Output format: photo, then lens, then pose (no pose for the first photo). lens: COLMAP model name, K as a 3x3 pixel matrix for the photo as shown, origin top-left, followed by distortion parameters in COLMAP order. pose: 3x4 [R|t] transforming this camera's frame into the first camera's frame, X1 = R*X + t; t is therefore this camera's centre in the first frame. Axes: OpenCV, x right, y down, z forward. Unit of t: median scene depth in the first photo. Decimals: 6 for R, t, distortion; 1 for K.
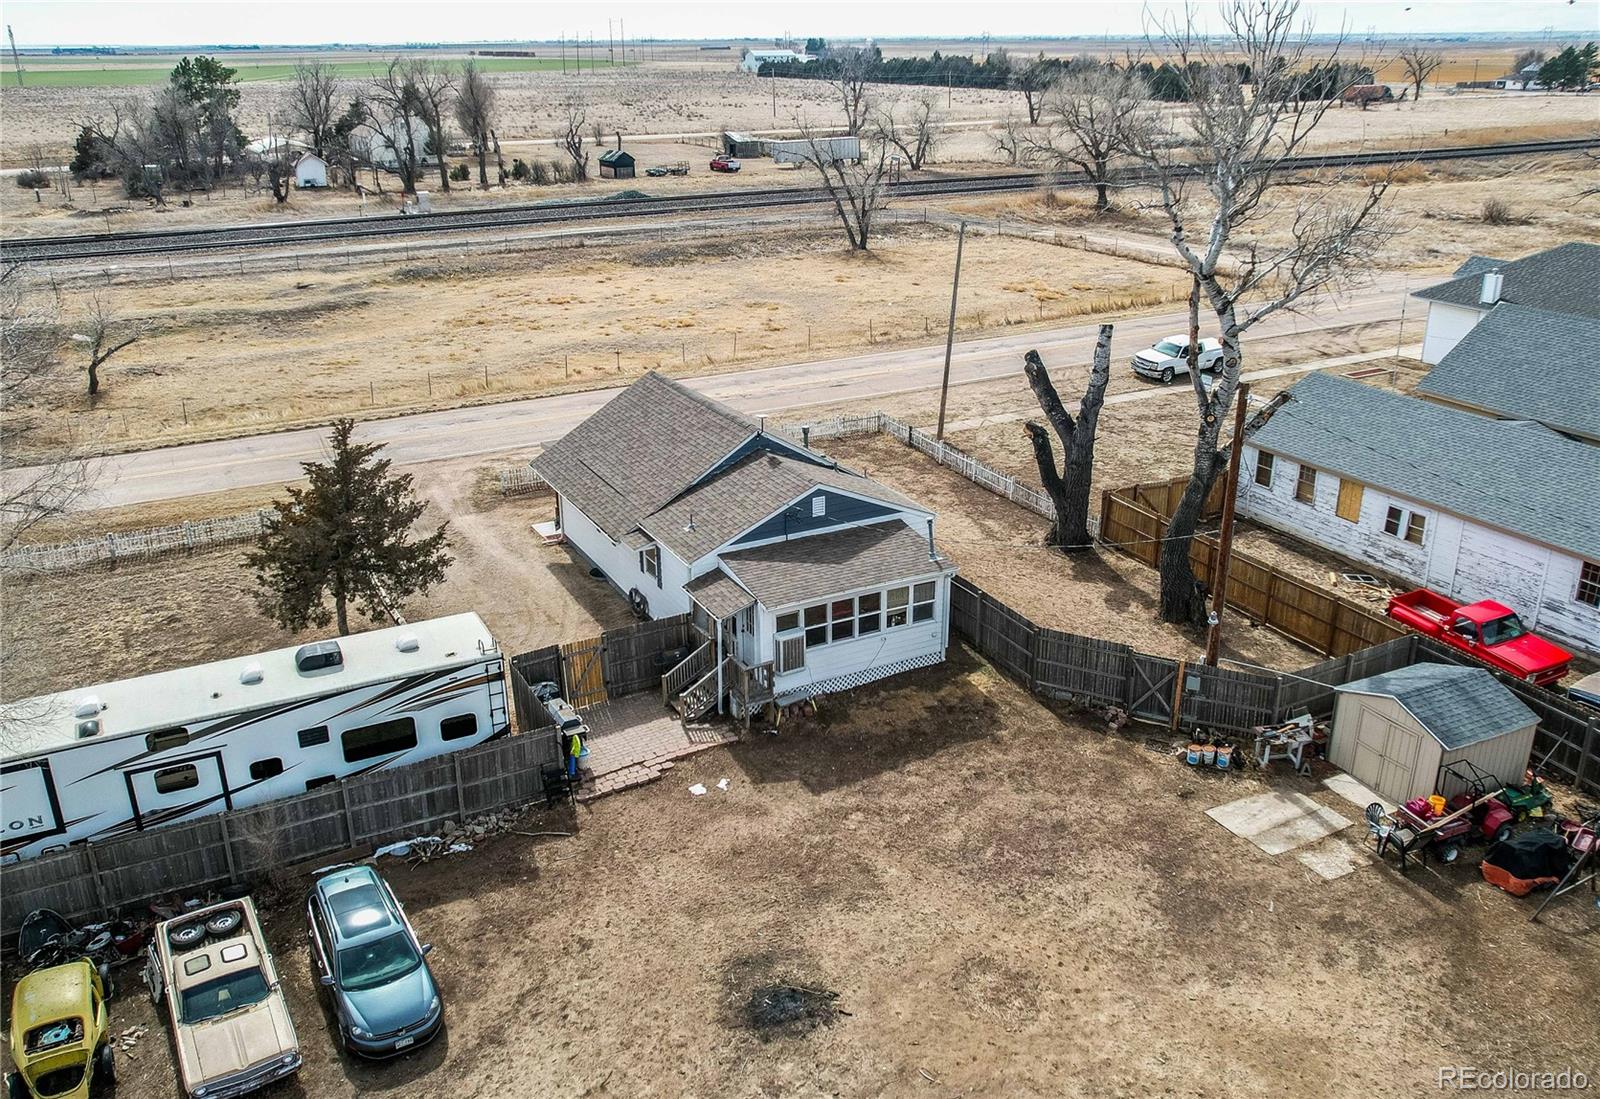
lens RADIAL K [[1314.3, 0, 801.5], [0, 1314.3, 541.2], [0, 0, 1]] dist [-0.056237, 0.055776]
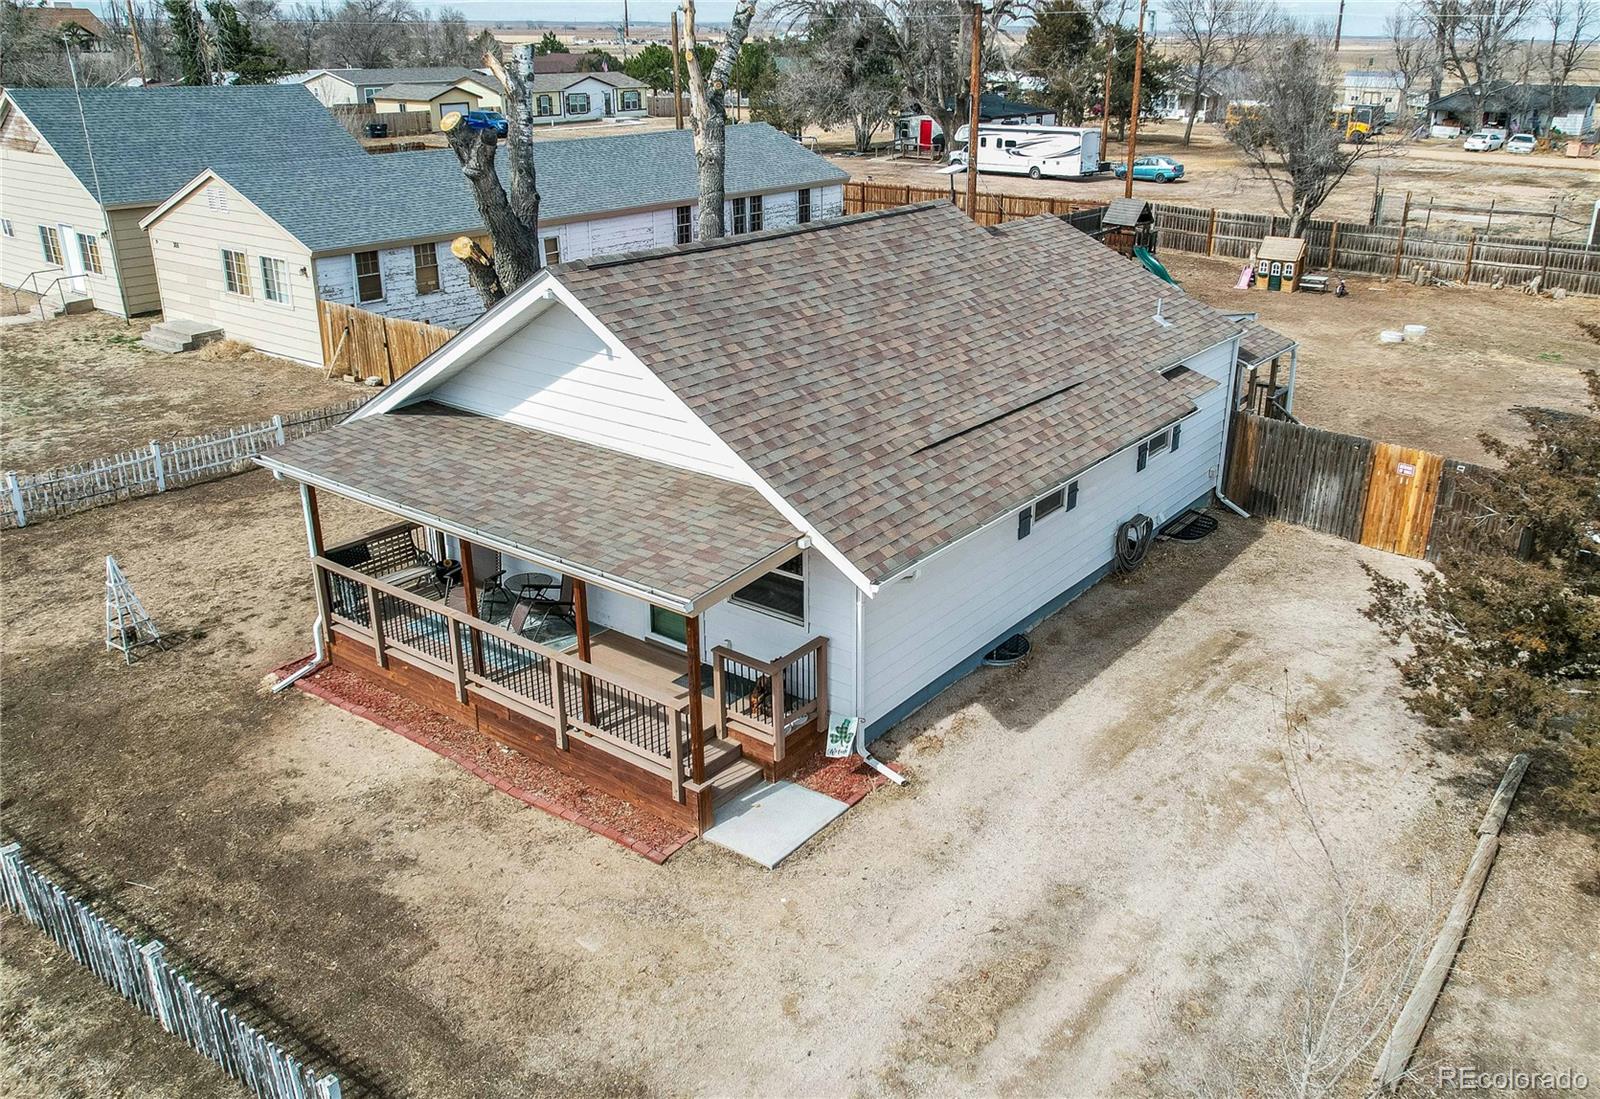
lens RADIAL K [[1314.3, 0, 854.5], [0, 1314.3, 538.9], [0, 0, 1]] dist [-0.056237, 0.055776]
pose [[-0.439657, -0.324216, 0.837607, -0.520125], [0.314326, 0.818060, 0.481639, -0.244234], [-0.841368, 0.475038, -0.257756, 1.236090]]
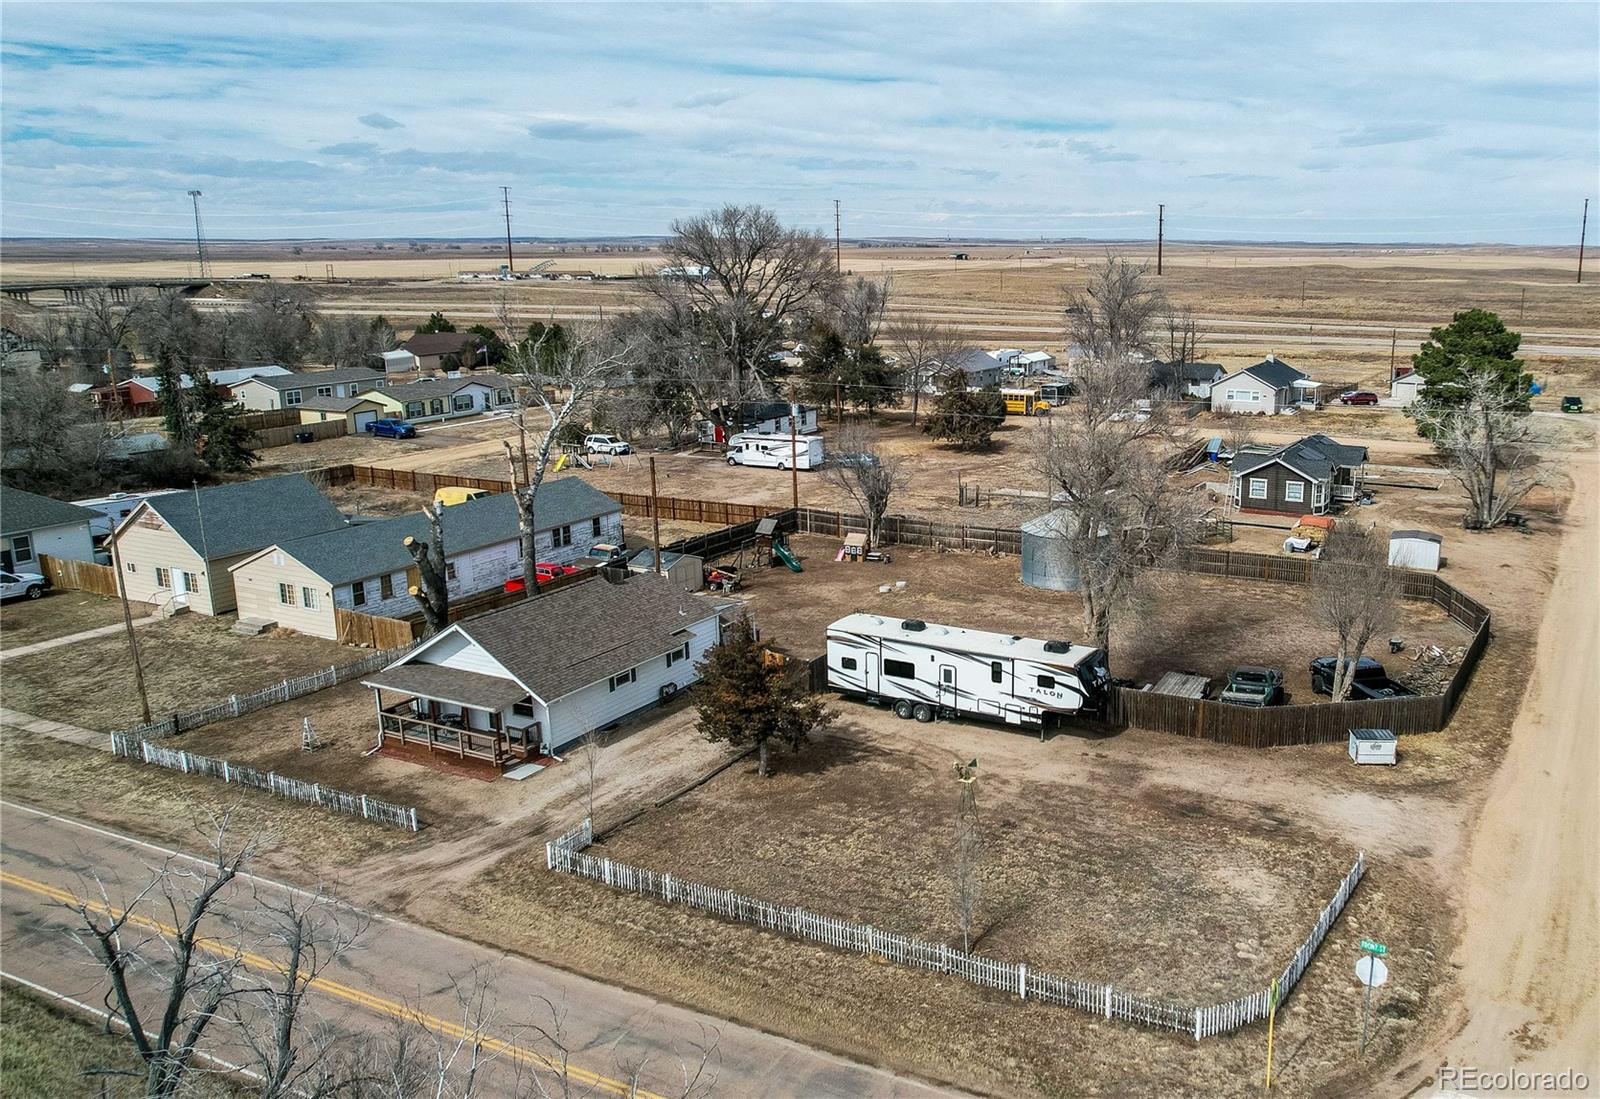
lens RADIAL K [[1314.3, 0, 991.7], [0, 1314.3, 544.1], [0, 0, 1]] dist [-0.056237, 0.055776]
pose [[-0.594790, -0.175458, 0.784500, -1.513898], [0.290800, 0.862838, 0.413456, -0.620997], [-0.749440, 0.474052, -0.462184, 1.344981]]
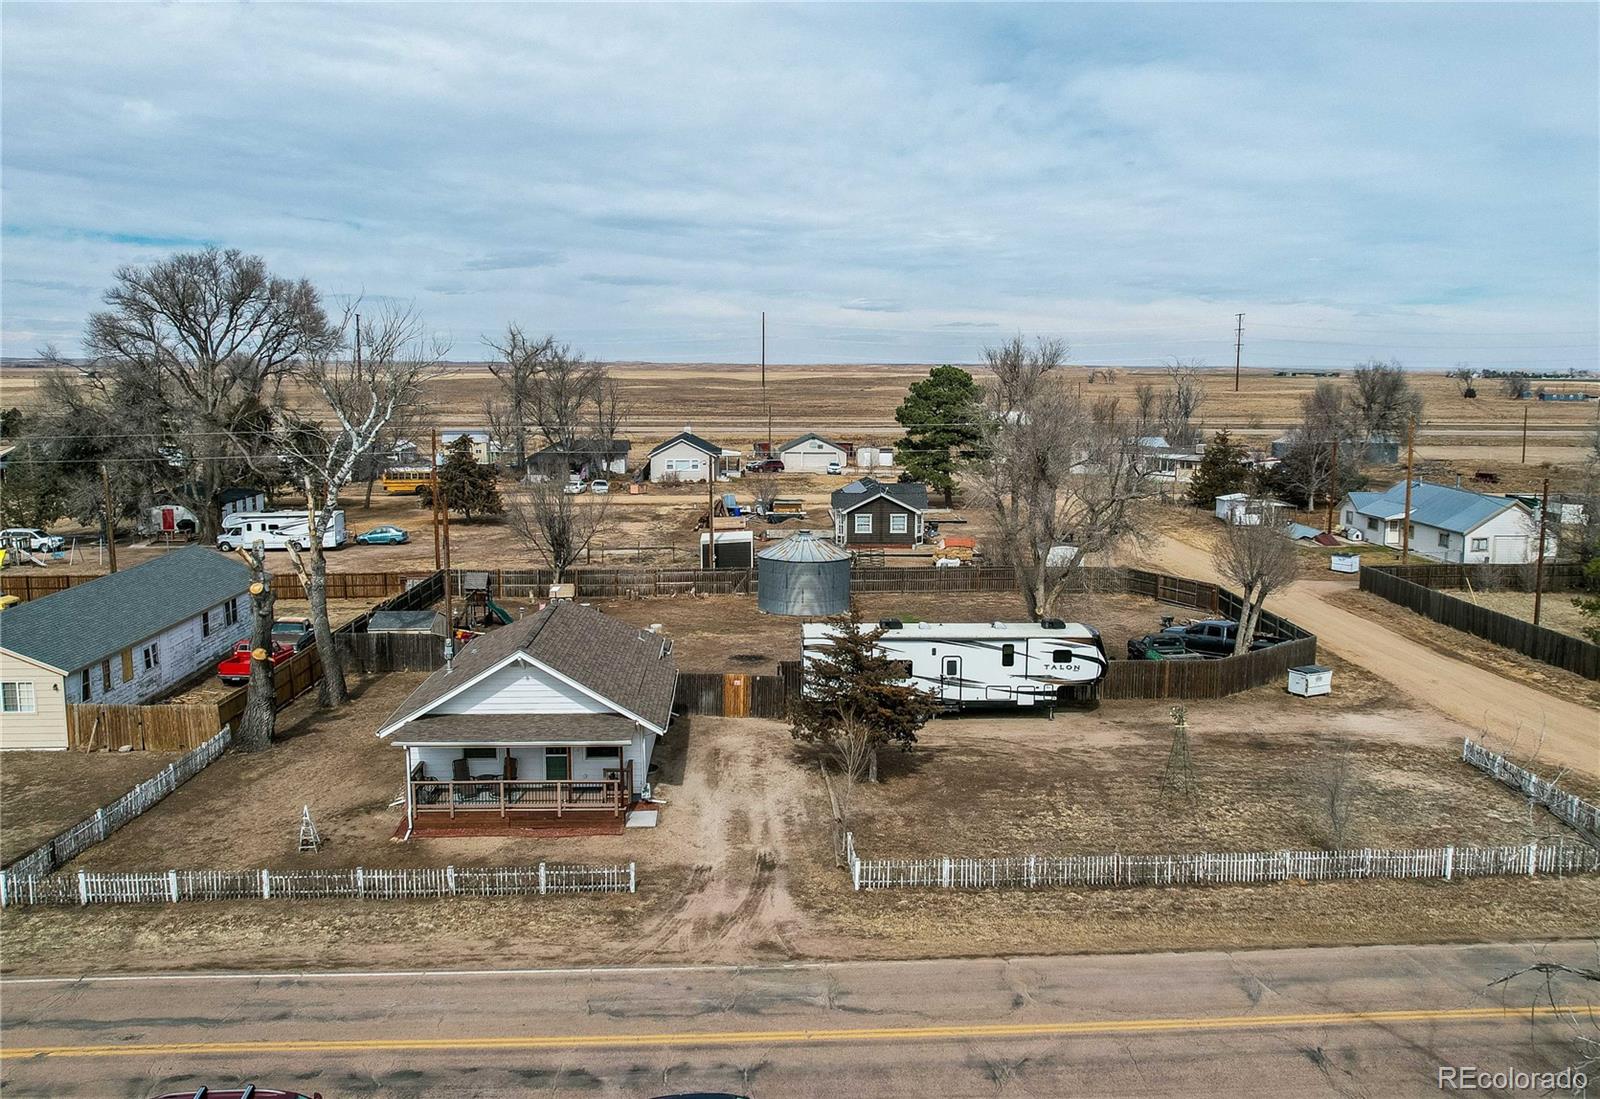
lens RADIAL K [[1314.3, 0, 808.8], [0, 1314.3, 548.2], [0, 0, 1]] dist [-0.056237, 0.055776]
pose [[-0.906839, -0.054853, 0.417893, -0.797347], [0.154131, 0.879662, 0.449933, -0.675043], [-0.392284, 0.472427, -0.789257, 1.893805]]
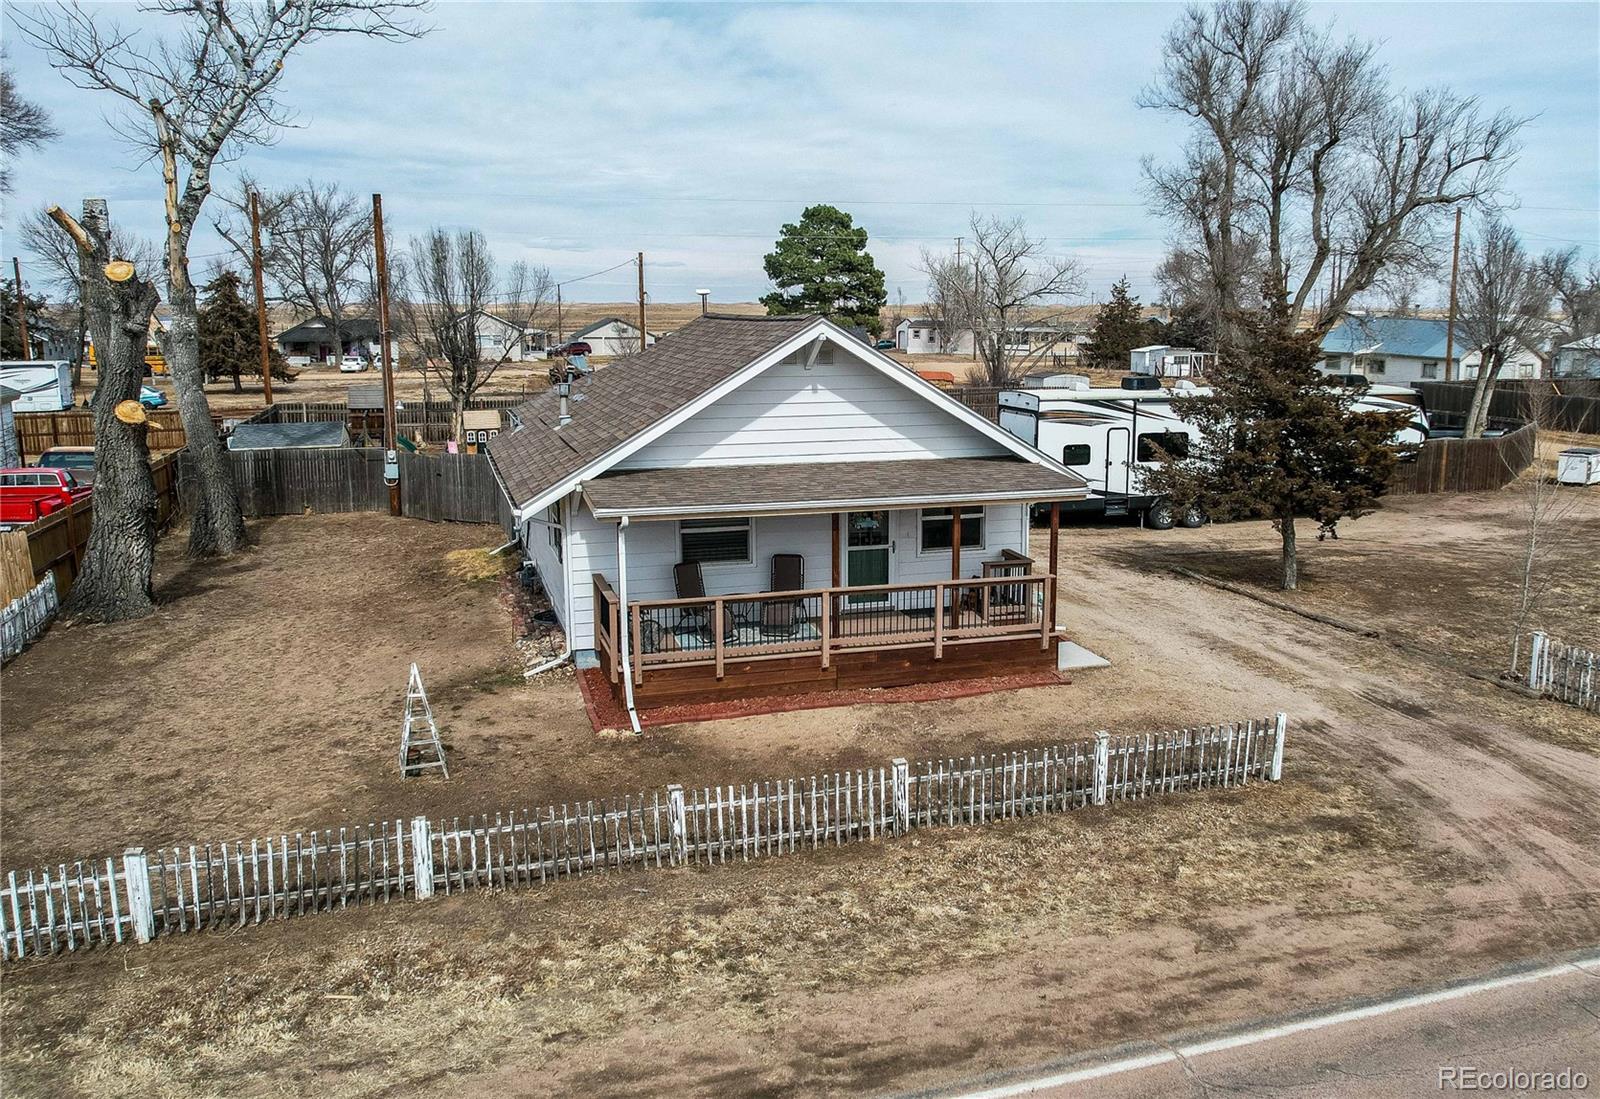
lens RADIAL K [[1314.3, 0, 860.9], [0, 1314.3, 539.0], [0, 0, 1]] dist [-0.056237, 0.055776]
pose [[-0.986388, -0.022622, 0.162871, -0.235083], [0.064877, 0.856601, 0.511884, -0.339592], [-0.151095, 0.515483, -0.843473, 1.648630]]
